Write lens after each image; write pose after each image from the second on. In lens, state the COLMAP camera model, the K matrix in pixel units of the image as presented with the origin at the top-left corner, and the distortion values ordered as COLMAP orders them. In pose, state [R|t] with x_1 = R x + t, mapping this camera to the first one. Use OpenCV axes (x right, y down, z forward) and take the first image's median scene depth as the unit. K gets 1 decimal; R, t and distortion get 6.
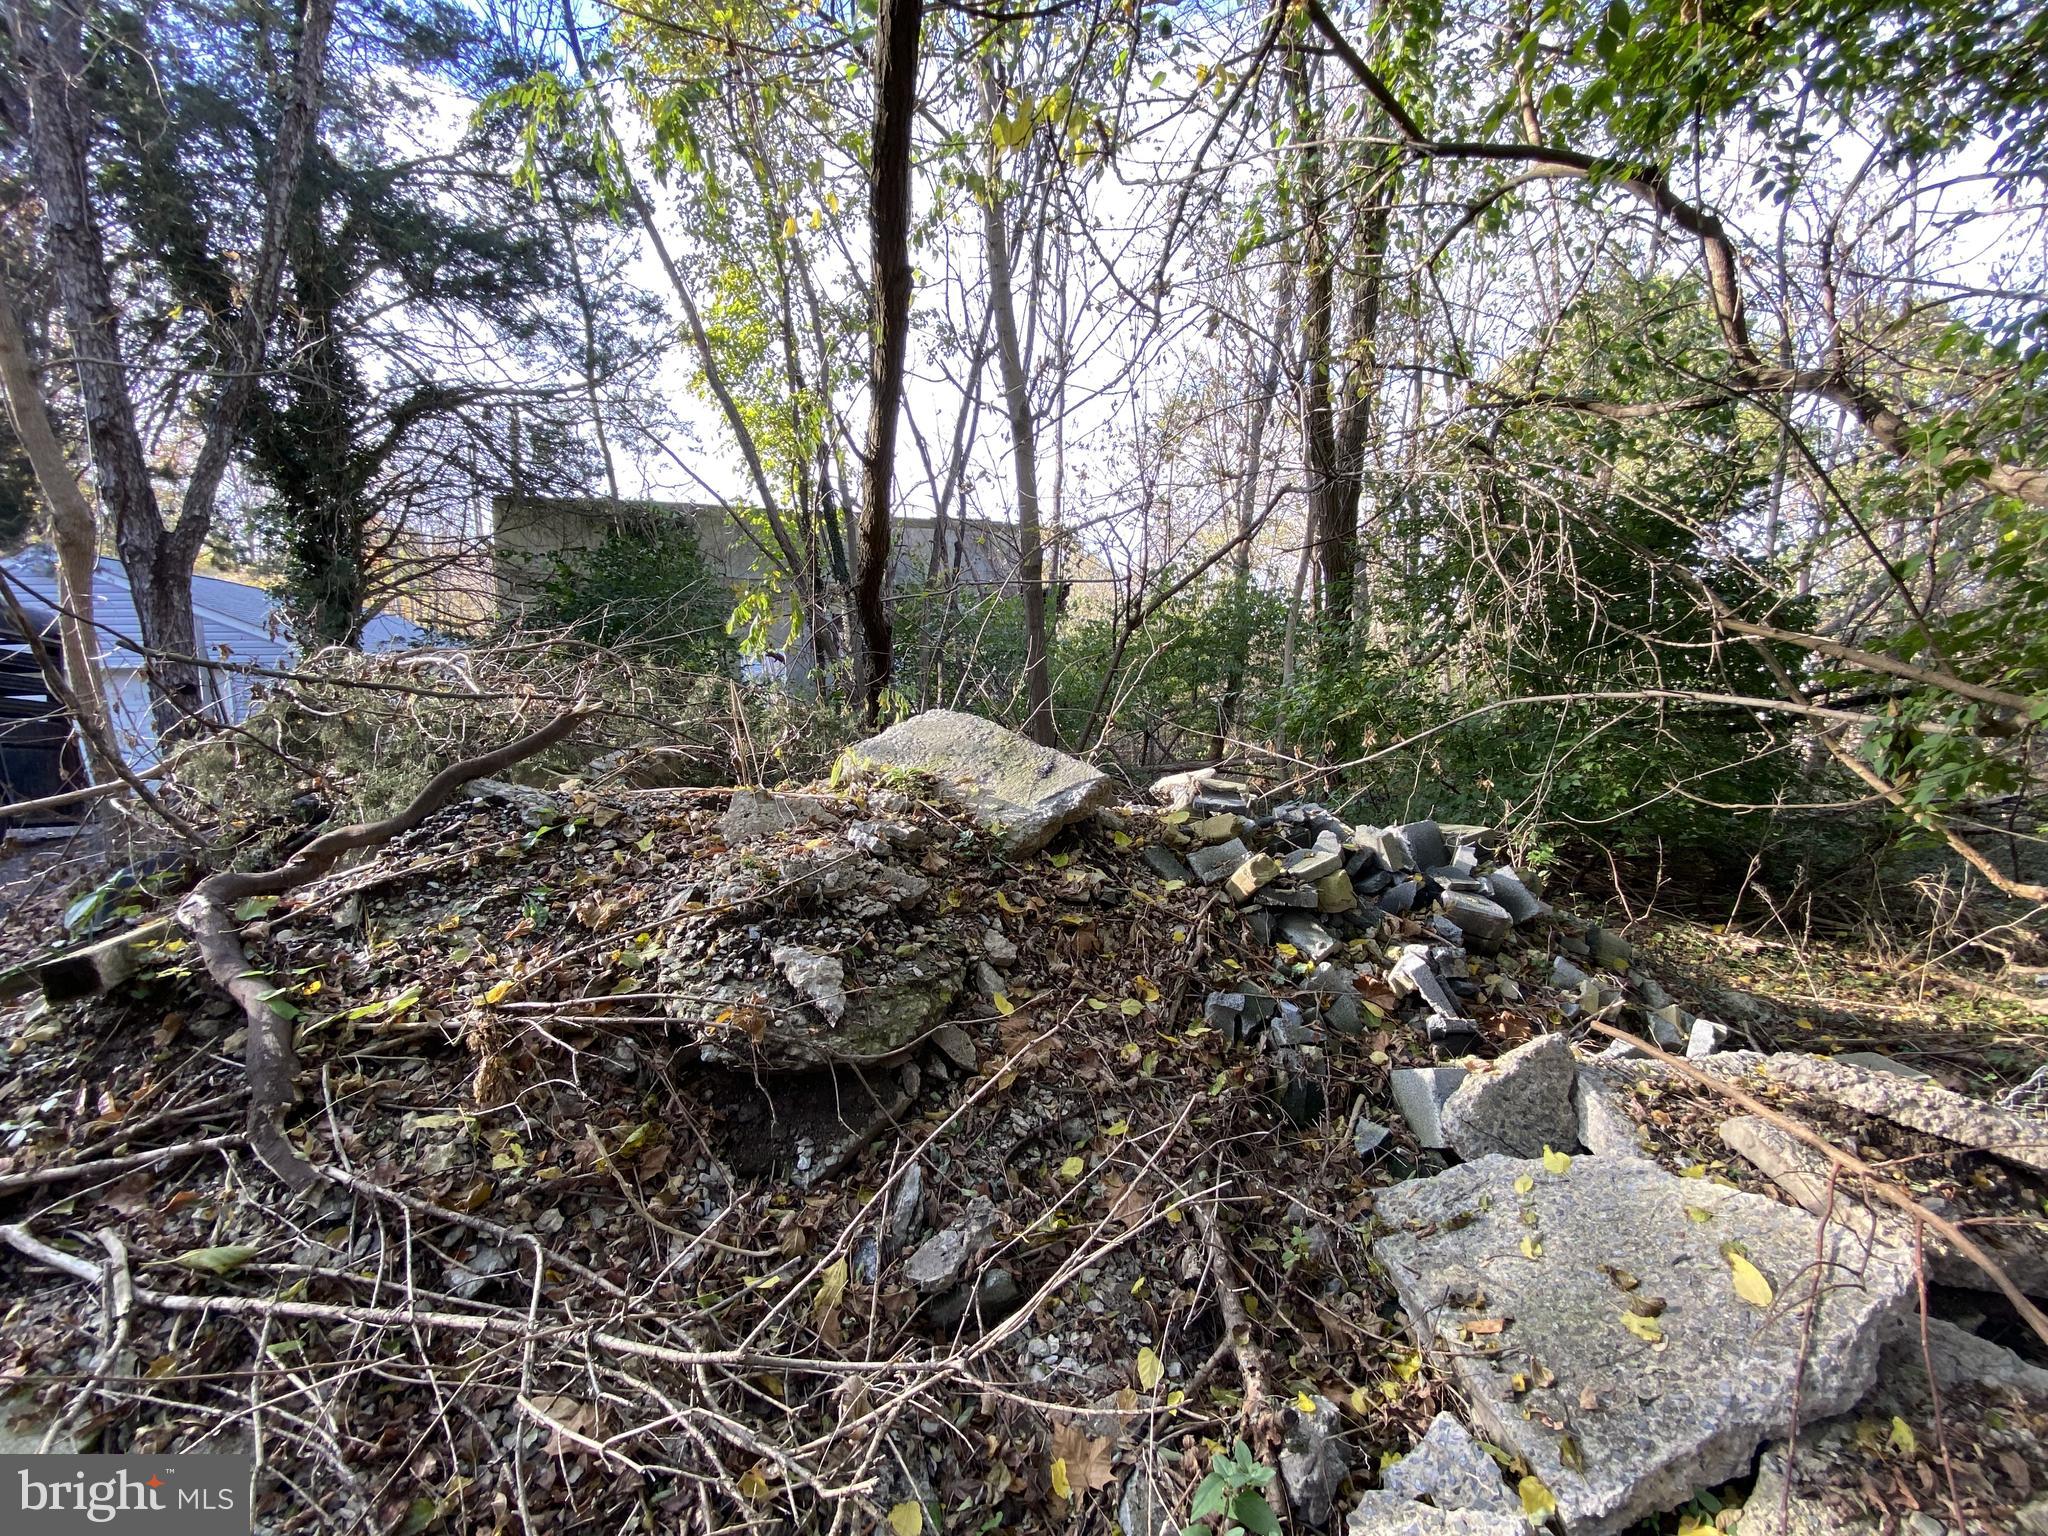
lens RADIAL K [[821.5, 0, 1021.5], [0, 821.5, 782.4], [0, 0, 1]] dist [0.028953, -0.026465]
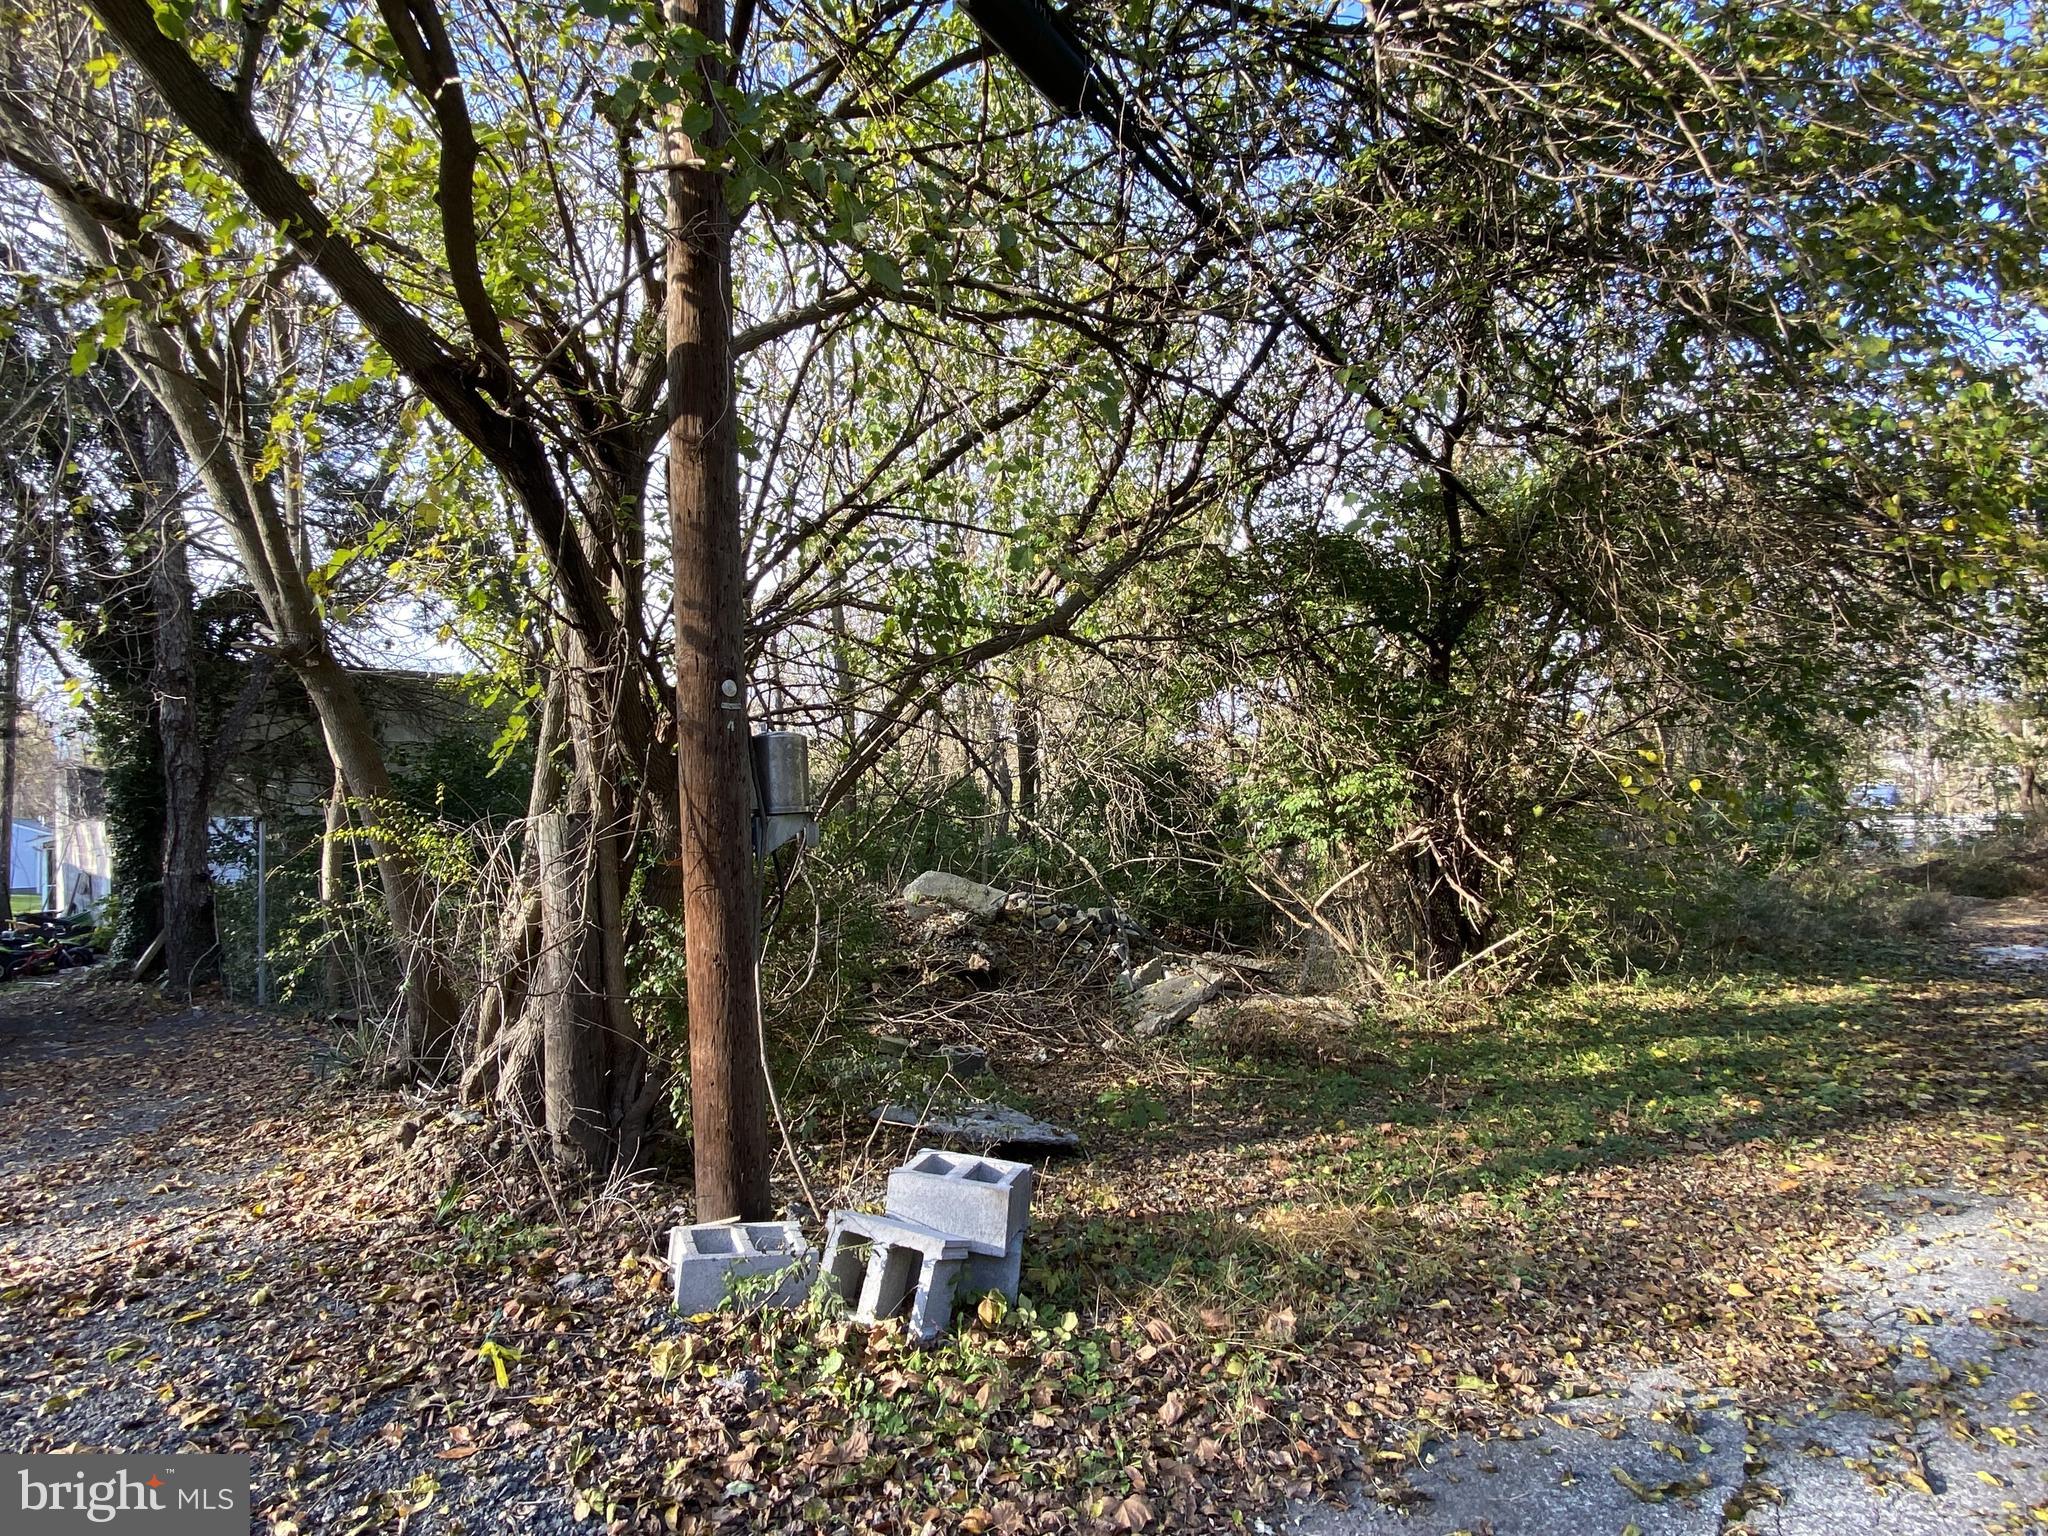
lens RADIAL K [[991.6, 0, 994.3], [0, 991.6, 772.1], [0, 0, 1]] dist [-0.027988, 0.000256]
pose [[0.901216, 0.005917, 0.433330, -1.665776], [0.065318, 0.986630, -0.149318, 0.098223], [-0.428419, 0.162872, 0.888780, -2.377927]]
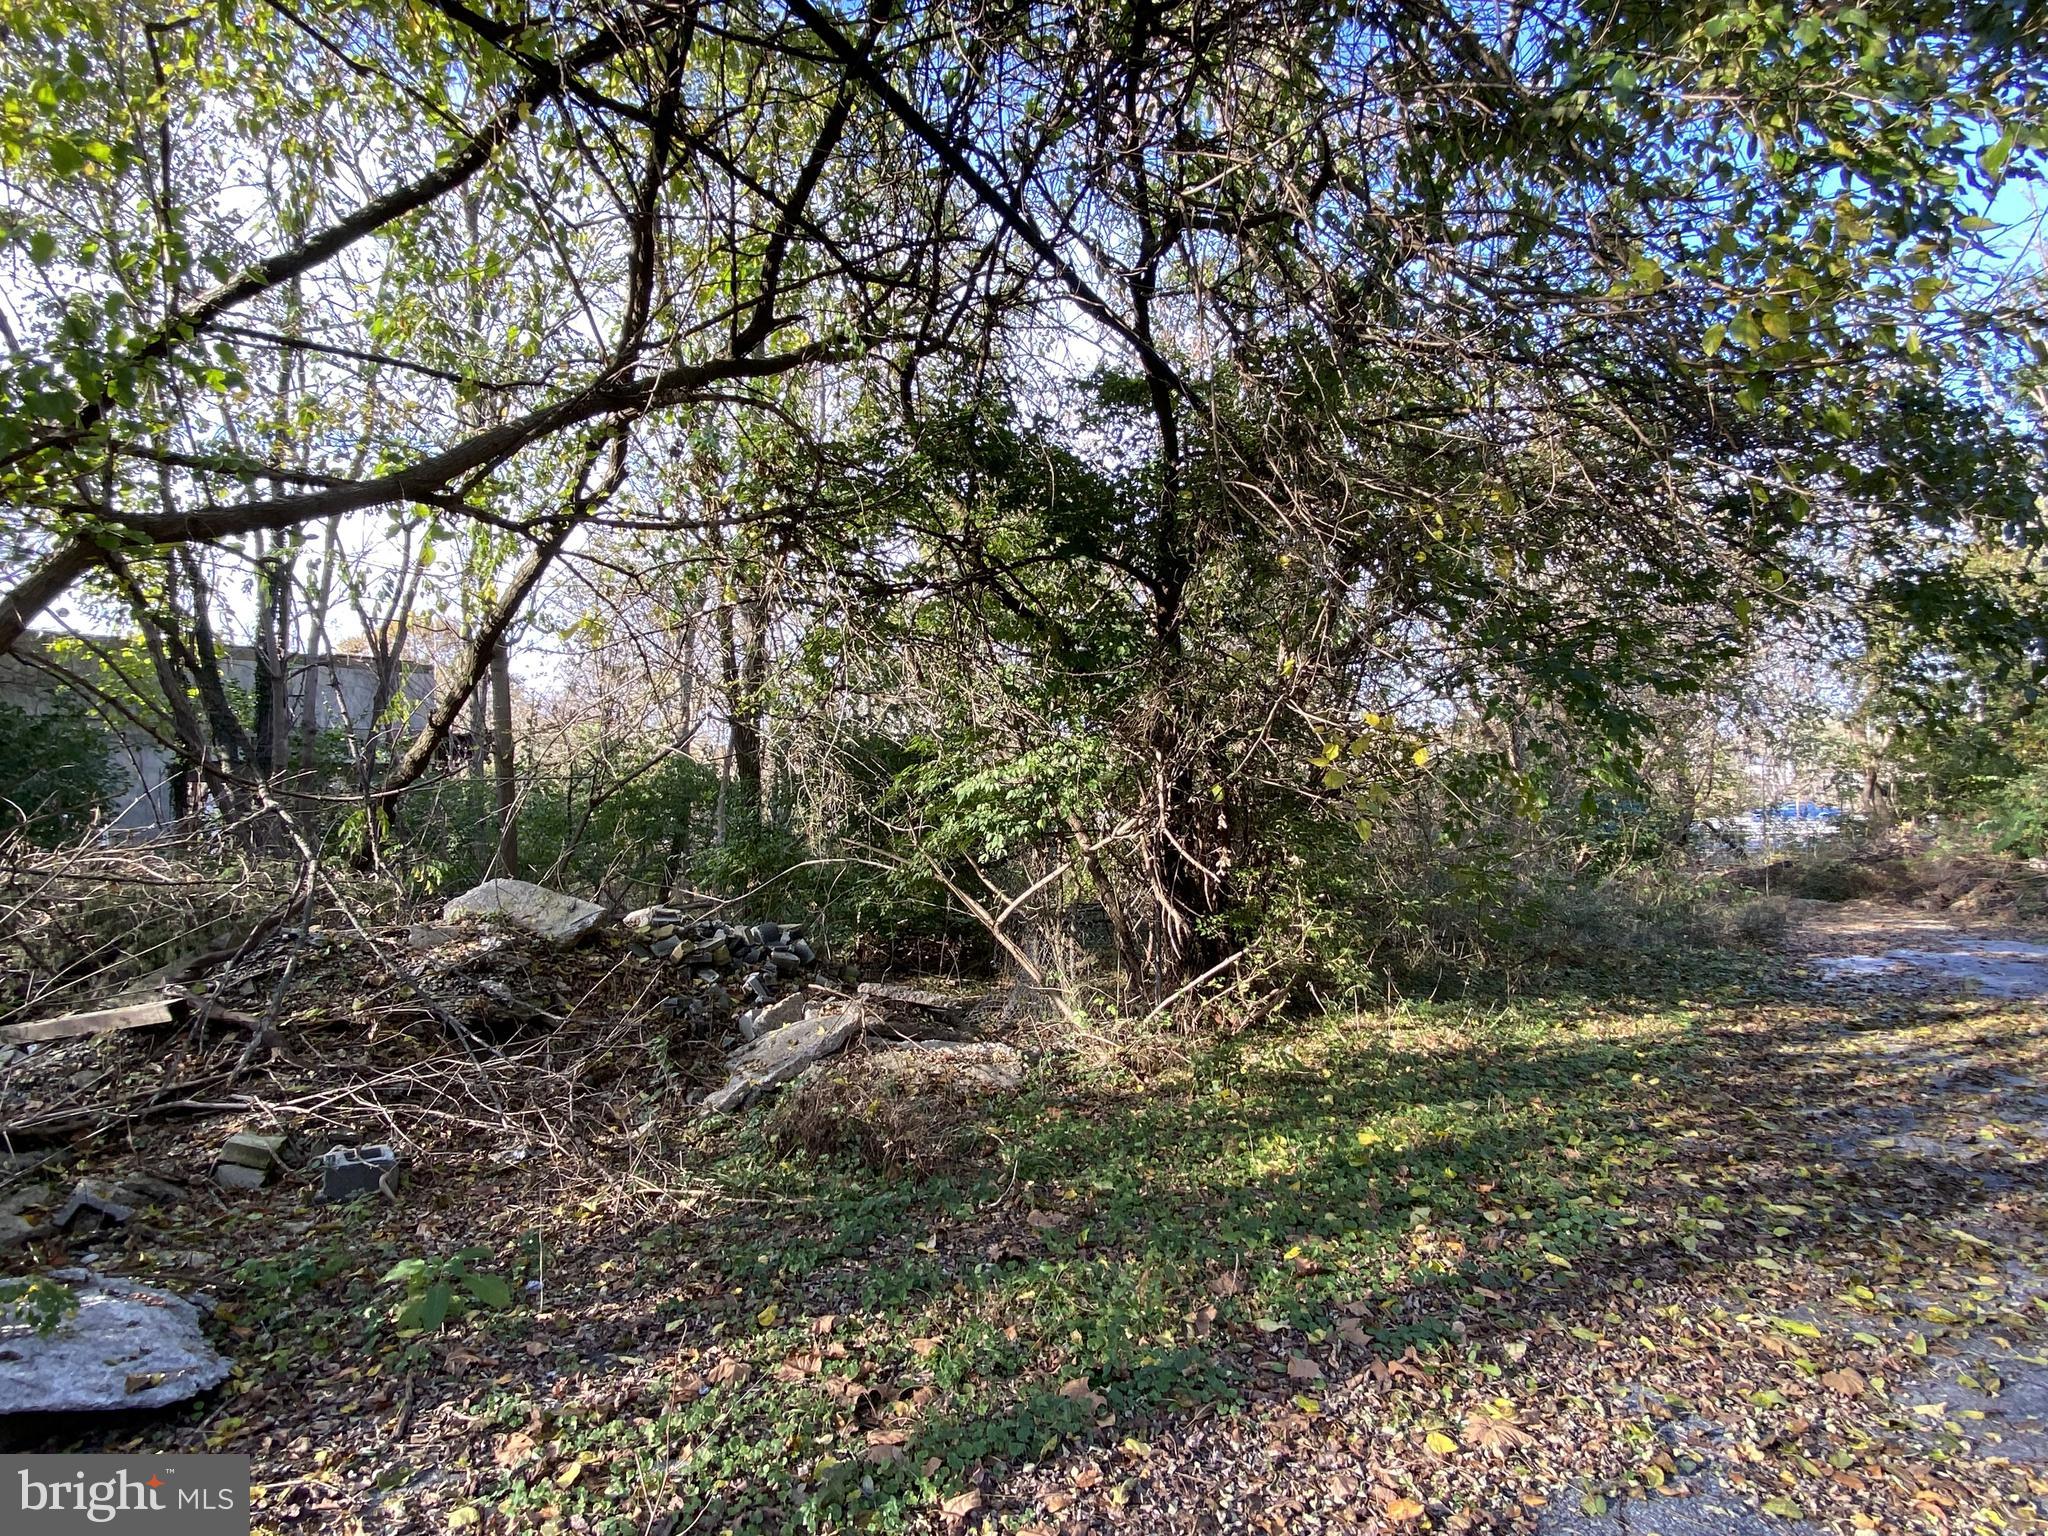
lens RADIAL K [[1006.7, 0, 1024.0], [0, 1006.7, 768.0], [0, 0, 1]] dist [0.022289, -0.021678]
pose [[0.840060, 0.015018, 0.542286, -0.471874], [0.075890, 0.986534, -0.144882, 0.107838], [-0.537160, 0.162864, 0.827608, -2.018996]]
